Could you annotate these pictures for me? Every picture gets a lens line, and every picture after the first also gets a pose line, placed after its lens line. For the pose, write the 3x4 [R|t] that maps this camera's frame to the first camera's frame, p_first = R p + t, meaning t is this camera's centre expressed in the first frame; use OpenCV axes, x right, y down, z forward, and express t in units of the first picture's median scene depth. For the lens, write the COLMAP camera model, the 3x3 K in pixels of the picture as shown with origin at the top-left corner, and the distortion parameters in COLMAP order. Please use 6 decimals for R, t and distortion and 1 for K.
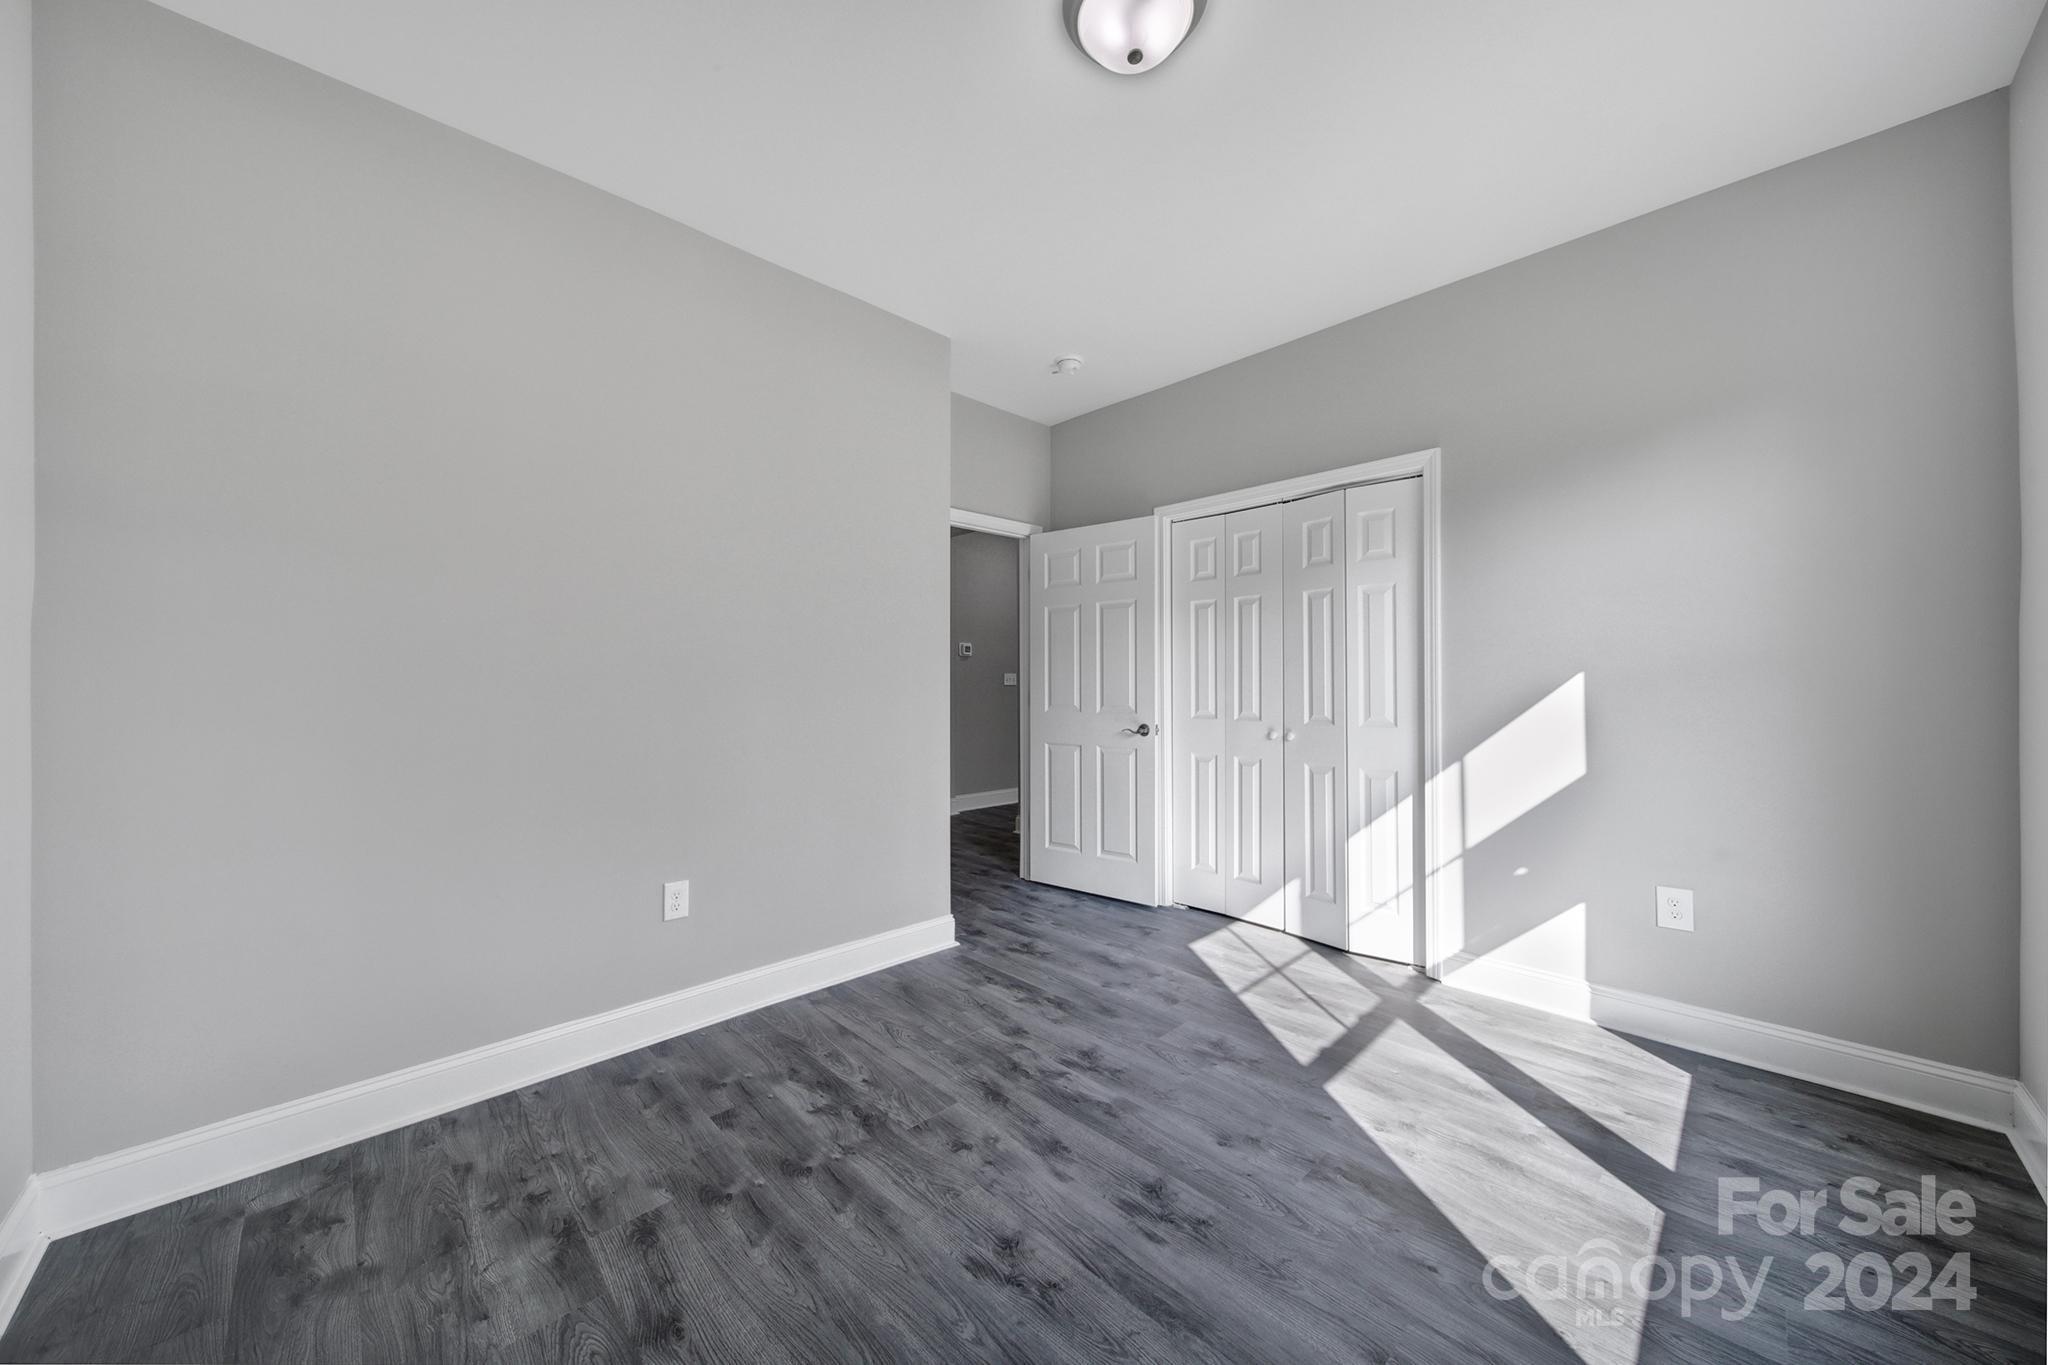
lens RADIAL K [[722.7, 0, 1017.0], [0, 722.7, 687.0], [0, 0, 1]] dist [-0.000519, -0.001058]
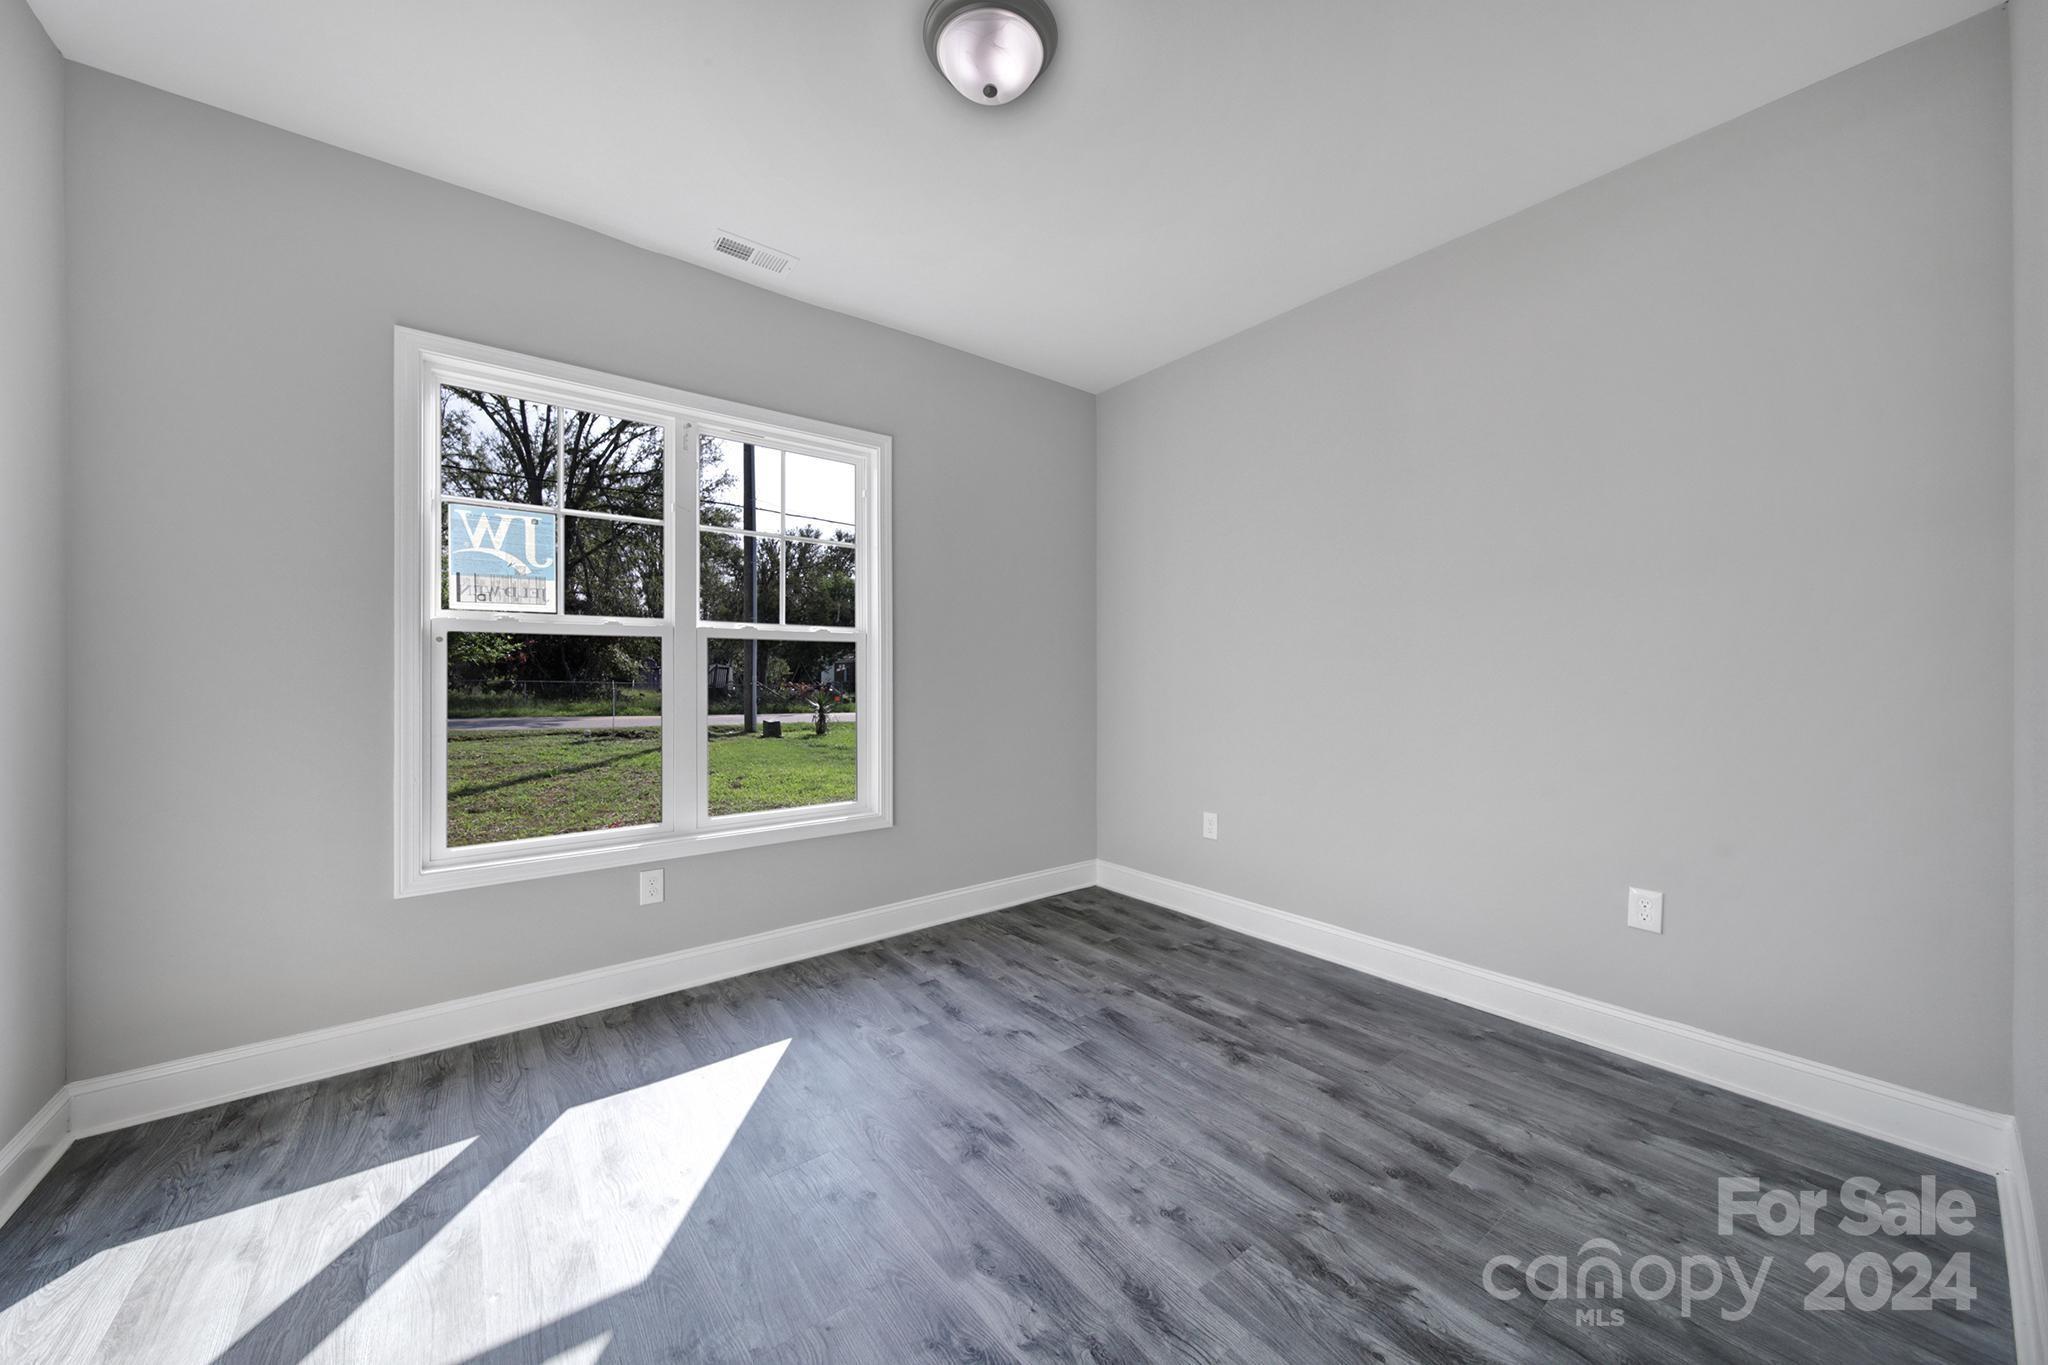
lens RADIAL K [[722.7, 0, 1017.0], [0, 722.7, 687.0], [0, 0, 1]] dist [-0.000519, -0.001058]
pose [[-0.995016, 0.003613, 0.099654, 0.019633], [0.004723, 0.999929, 0.010903, 0.007796], [-0.099608, 0.011319, -0.994962, 1.927590]]
